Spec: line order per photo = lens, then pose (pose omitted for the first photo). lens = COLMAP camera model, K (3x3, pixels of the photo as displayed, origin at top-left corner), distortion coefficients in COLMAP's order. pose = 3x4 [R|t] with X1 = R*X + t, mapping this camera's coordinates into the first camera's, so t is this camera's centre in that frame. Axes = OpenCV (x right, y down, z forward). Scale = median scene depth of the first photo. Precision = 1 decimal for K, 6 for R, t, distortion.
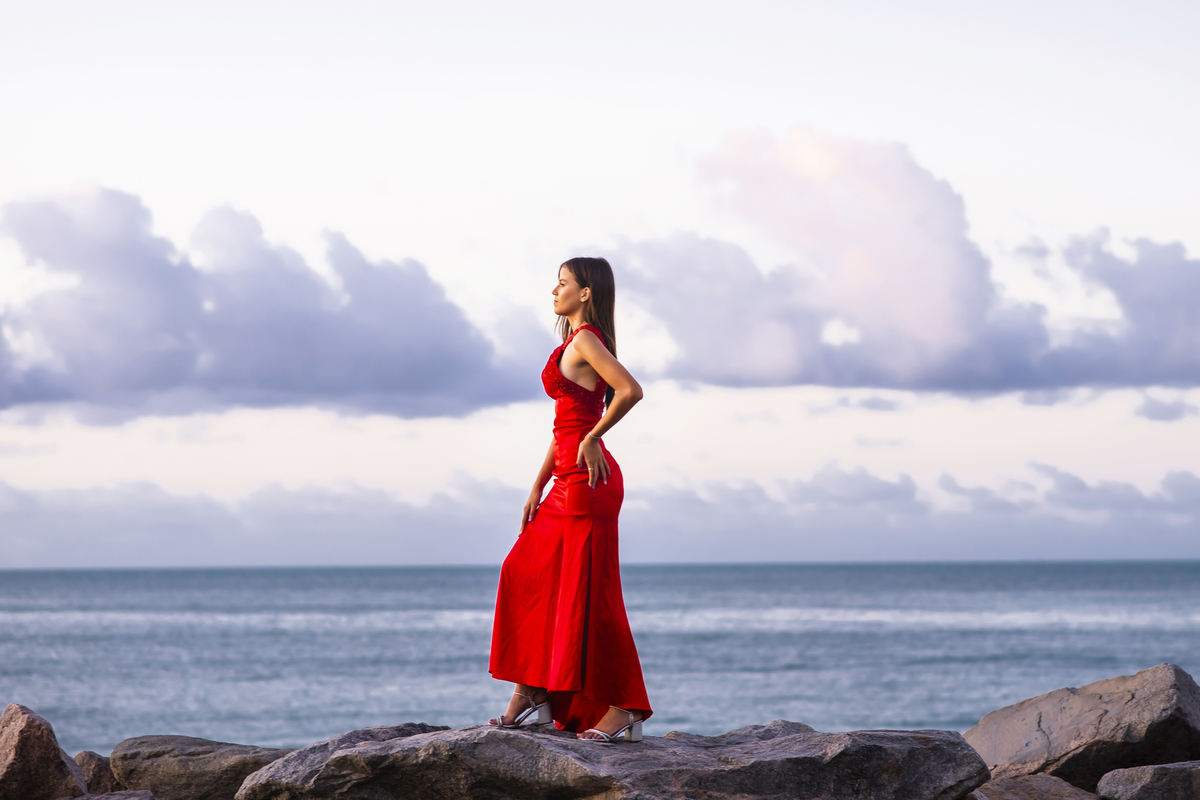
lens RADIAL K [[2936.4, 0, 602.1], [0, 2936.4, 399.1], [0, 0, 1]] dist [0.044298, 0.000000]
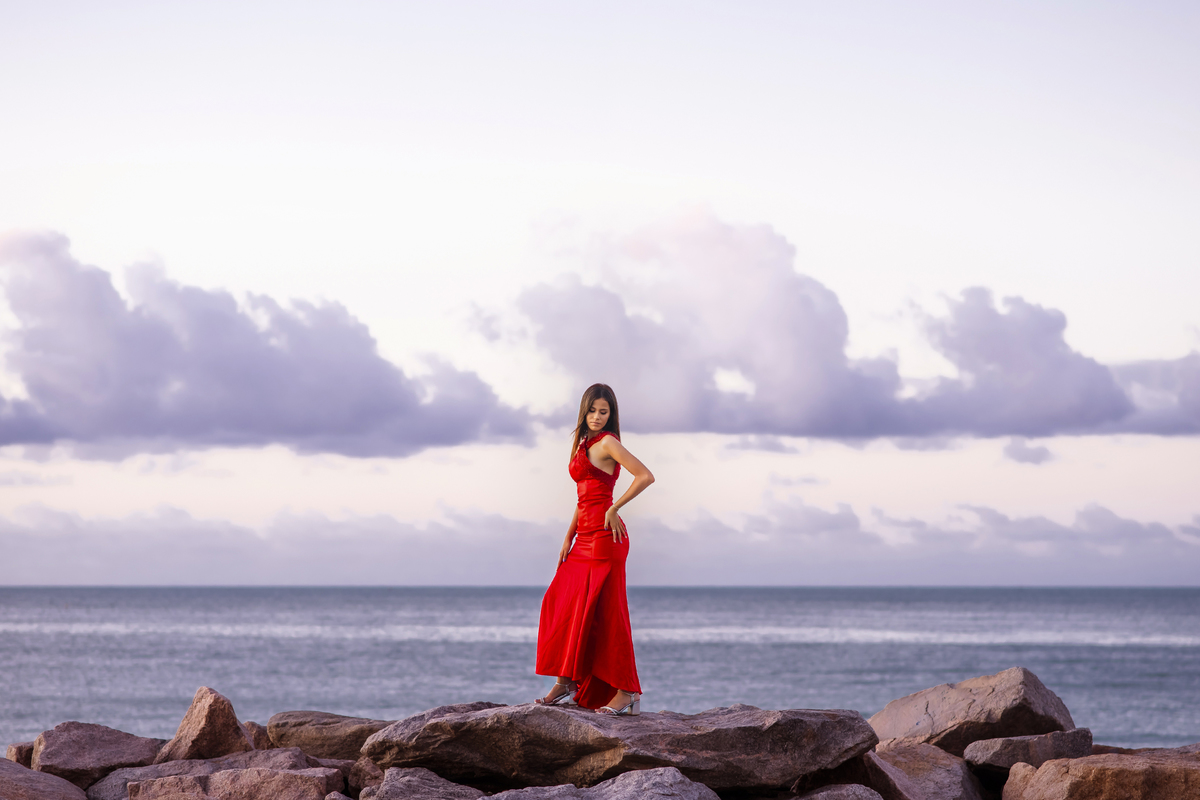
lens RADIAL K [[2936.4, 0, 597.6], [0, 2936.4, 401.5], [0, 0, 1]] dist [0.044298, 0.000000]
pose [[0.999906, 0.007645, -0.011375, 0.007966], [-0.007699, 0.999959, -0.004715, -0.031340], [0.011339, 0.004802, 0.999924, -0.446955]]
